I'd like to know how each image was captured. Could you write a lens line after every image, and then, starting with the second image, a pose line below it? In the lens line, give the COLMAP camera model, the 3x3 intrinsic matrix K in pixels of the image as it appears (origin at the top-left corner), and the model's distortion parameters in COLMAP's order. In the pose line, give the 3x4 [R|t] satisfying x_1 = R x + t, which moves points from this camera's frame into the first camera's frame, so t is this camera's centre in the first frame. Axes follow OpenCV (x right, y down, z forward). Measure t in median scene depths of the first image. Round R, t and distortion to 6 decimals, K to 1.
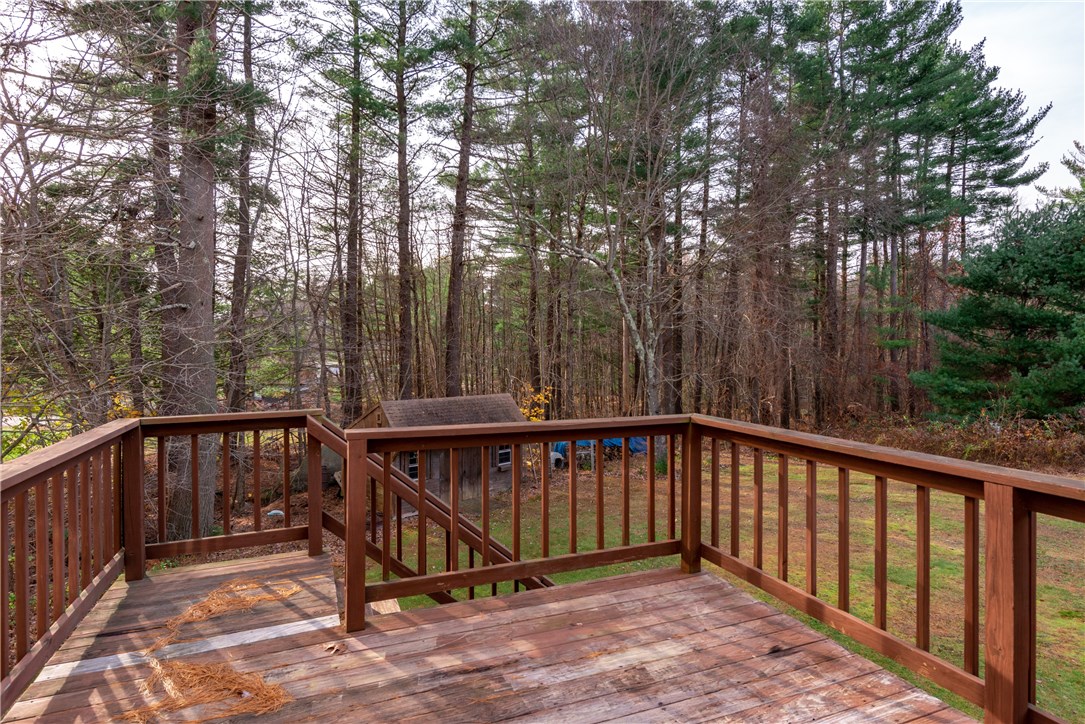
lens RADIAL K [[576.2, 0, 540.7], [0, 576.2, 358.5], [0, 0, 1]] dist [0.023278, -0.000097]
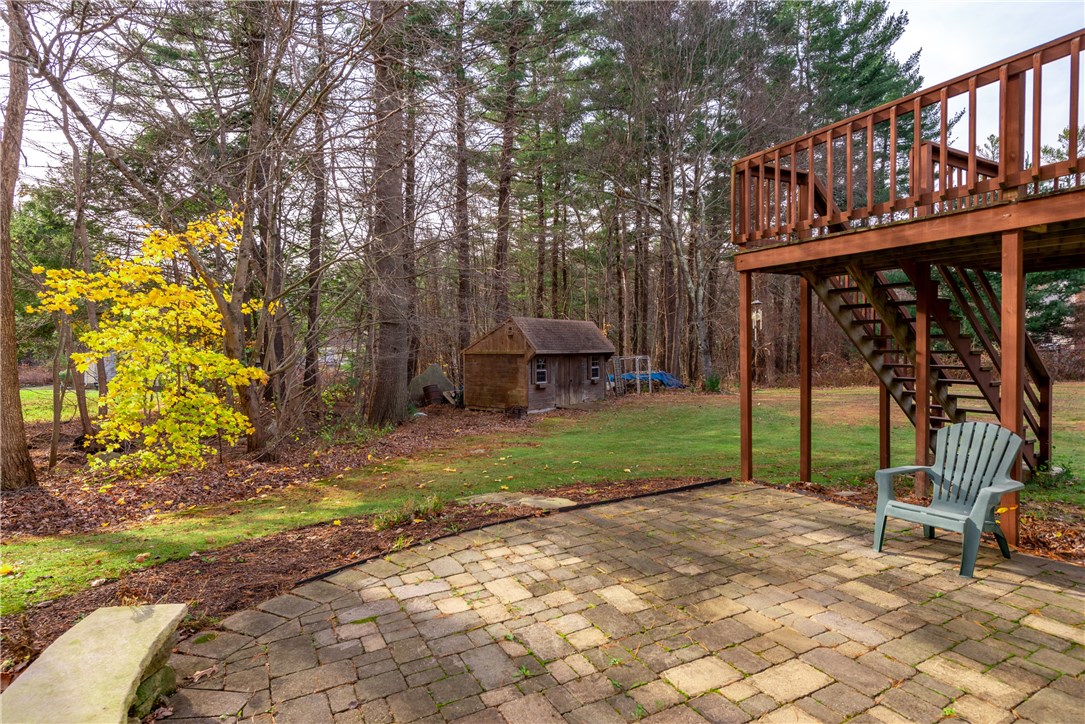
lens RADIAL K [[576.2, 0, 546.8], [0, 576.2, 360.9], [0, 0, 1]] dist [0.023278, -0.000097]
pose [[0.991549, -0.014237, 0.128946, -0.155030], [0.013696, 0.999893, 0.005078, 0.069026], [-0.129005, -0.003269, 0.991639, -0.080845]]
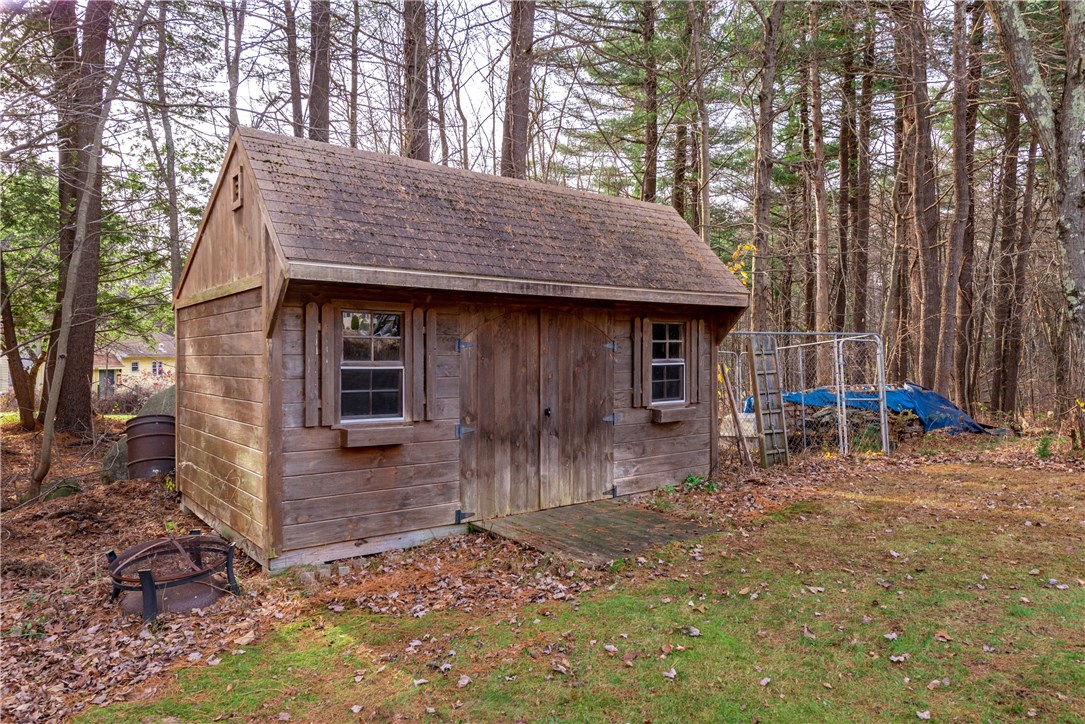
lens RADIAL K [[728.9, 0, 546.0], [0, 728.9, 367.5], [0, 0, 1]] dist [-0.003780, -0.000364]
pose [[0.994134, -0.006918, -0.107937, -0.042492], [0.006765, 0.999976, -0.001777, 0.080837], [0.107947, 0.001036, 0.994156, 0.293016]]
